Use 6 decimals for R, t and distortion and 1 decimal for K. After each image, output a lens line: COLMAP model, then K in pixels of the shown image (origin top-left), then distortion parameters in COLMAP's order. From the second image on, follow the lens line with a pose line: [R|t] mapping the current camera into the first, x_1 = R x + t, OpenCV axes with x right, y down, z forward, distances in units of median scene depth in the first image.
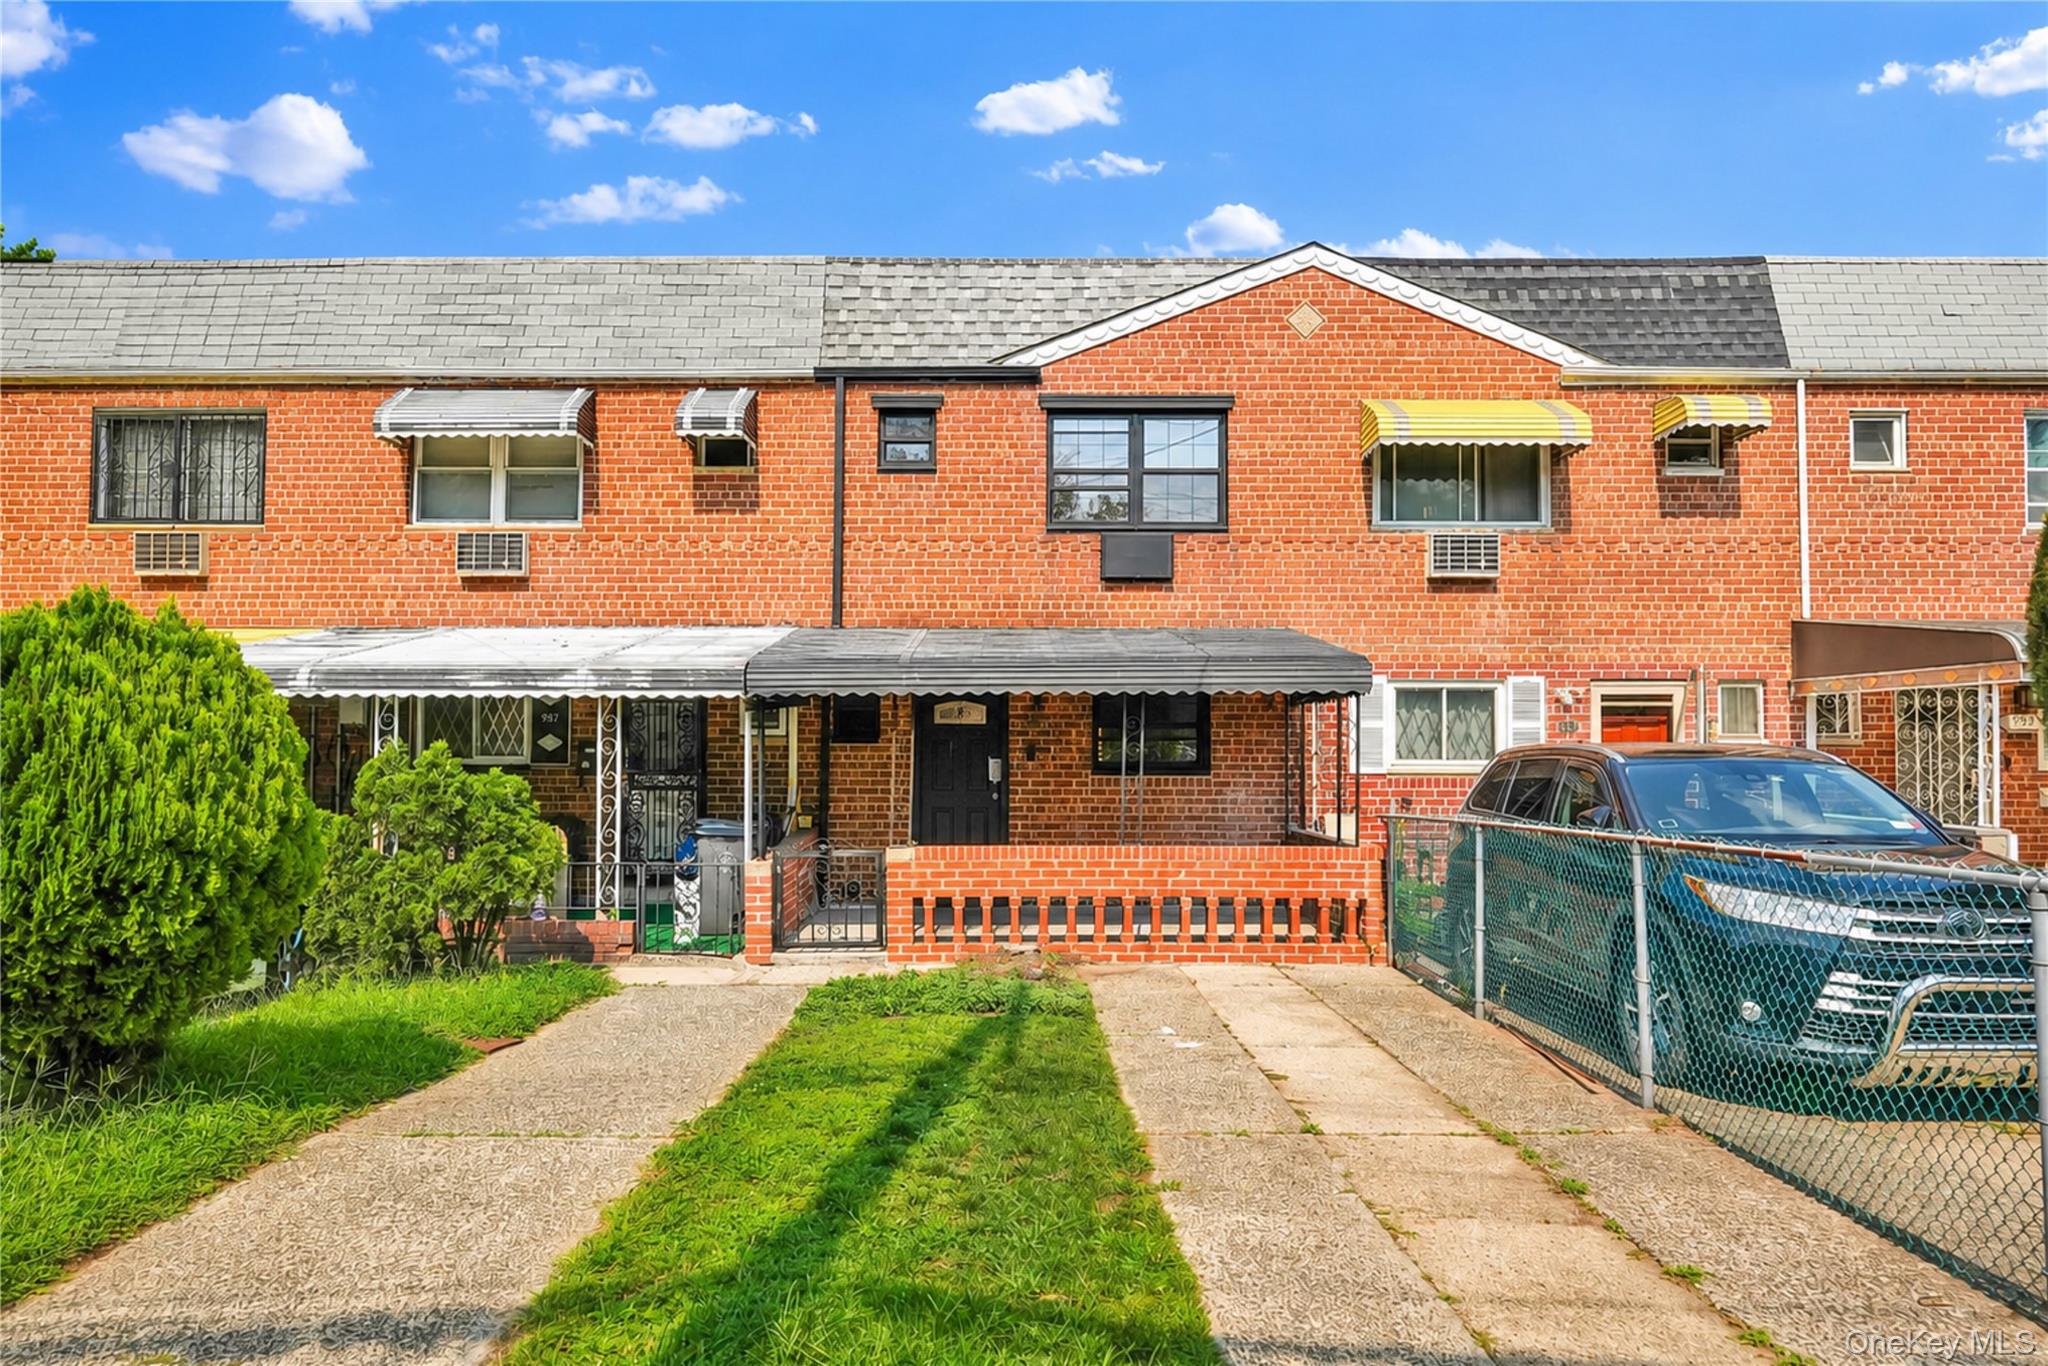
lens RADIAL K [[1407.7, 0, 1023.5], [0, 1407.7, 730.6], [0, 0, 1]] dist [-0.001204, -0.002214]
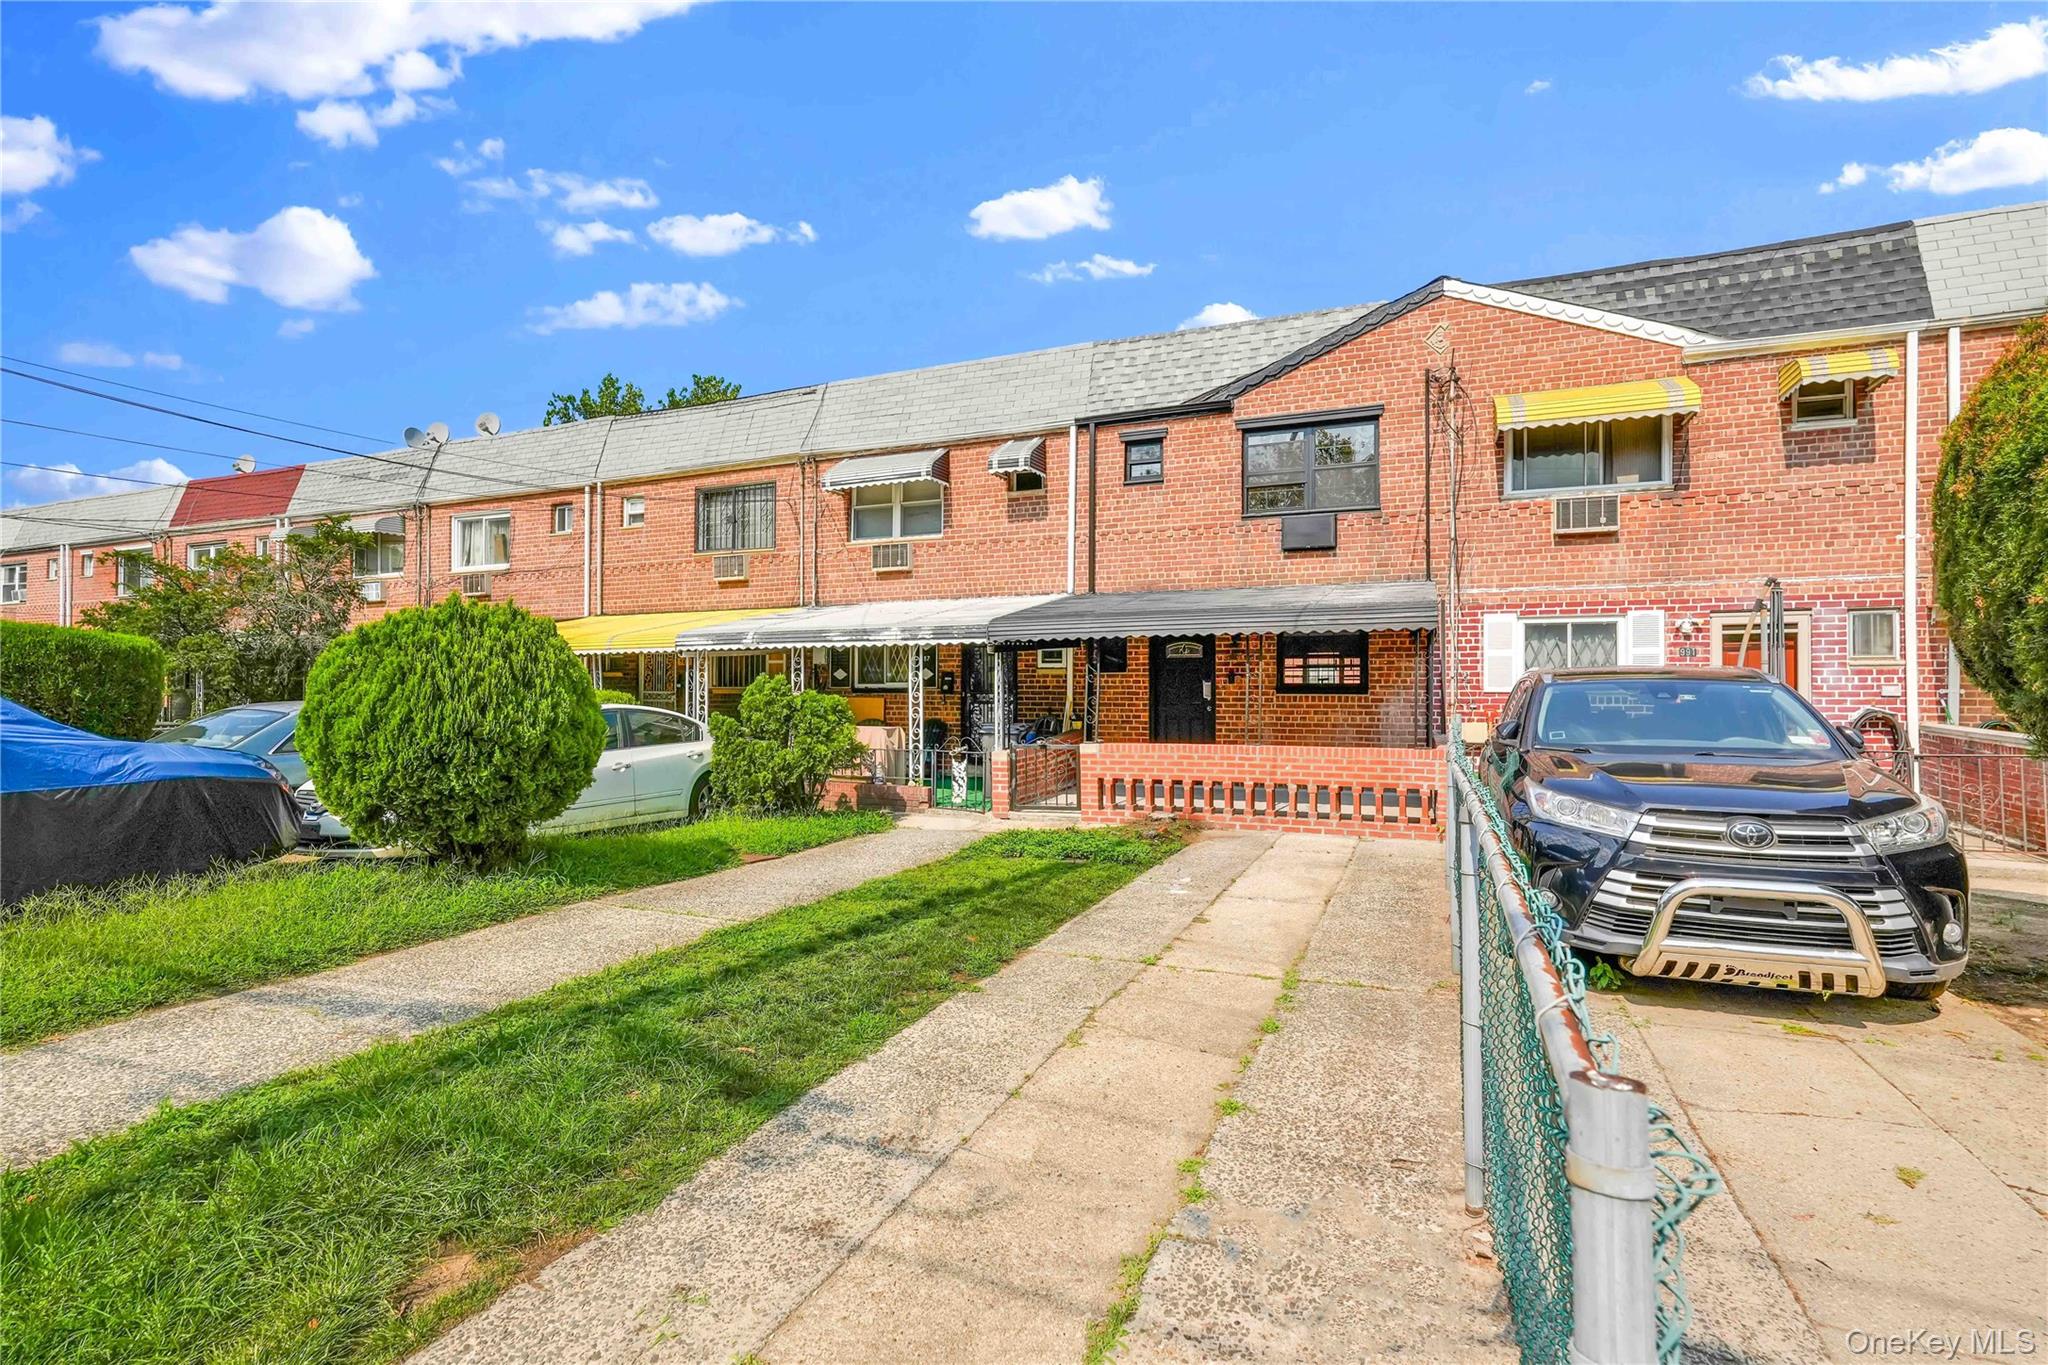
lens RADIAL K [[946.9, 0, 1024.0], [0, 946.9, 682.5], [0, 0, 1]] dist [-0.019791, 0.011744]
pose [[0.923841, -0.006051, -0.382728, 0.174160], [0.014144, 0.999732, 0.018336, 0.000485], [0.382514, -0.022353, 0.923679, 0.052093]]
